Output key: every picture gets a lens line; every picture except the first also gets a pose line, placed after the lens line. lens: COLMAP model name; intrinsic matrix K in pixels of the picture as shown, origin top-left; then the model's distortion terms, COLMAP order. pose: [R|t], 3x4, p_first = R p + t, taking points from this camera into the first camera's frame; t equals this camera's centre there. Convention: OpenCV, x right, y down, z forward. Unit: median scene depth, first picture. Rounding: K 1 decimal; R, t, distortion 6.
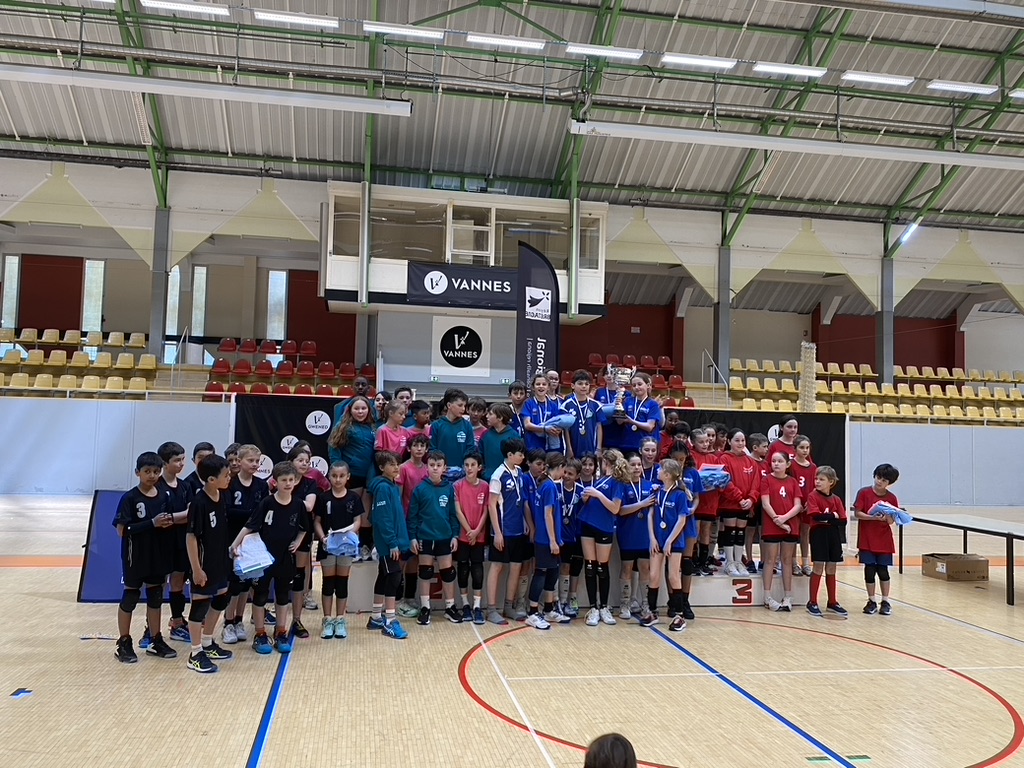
lens RADIAL K [[849.9, 0, 512.2], [0, 849.9, 381.5], [0, 0, 1]] dist [0.039768, -0.008125]
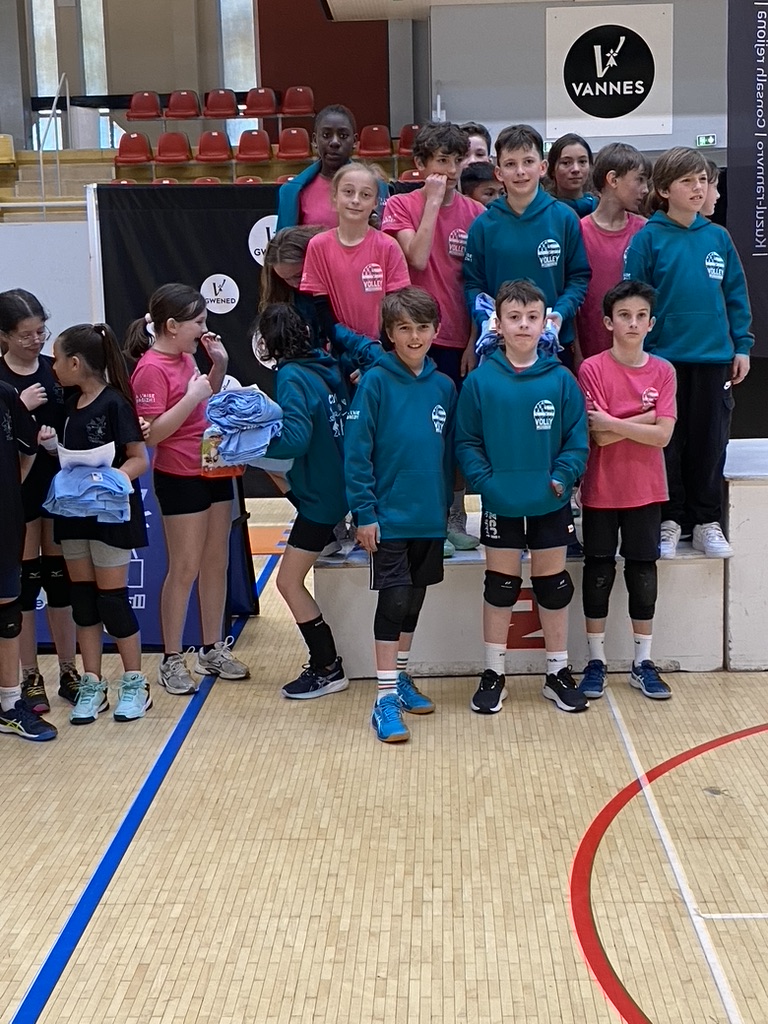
lens RADIAL K [[1501.8, 0, 380.0], [0, 1501.8, 508.9], [0, 0, 1]] dist [0.077131, -0.164152]
pose [[0.974067, -0.015884, -0.225703, 0.001528], [0.063884, 0.976253, 0.207002, 0.014098], [0.217055, -0.216052, 0.951950, 0.125791]]
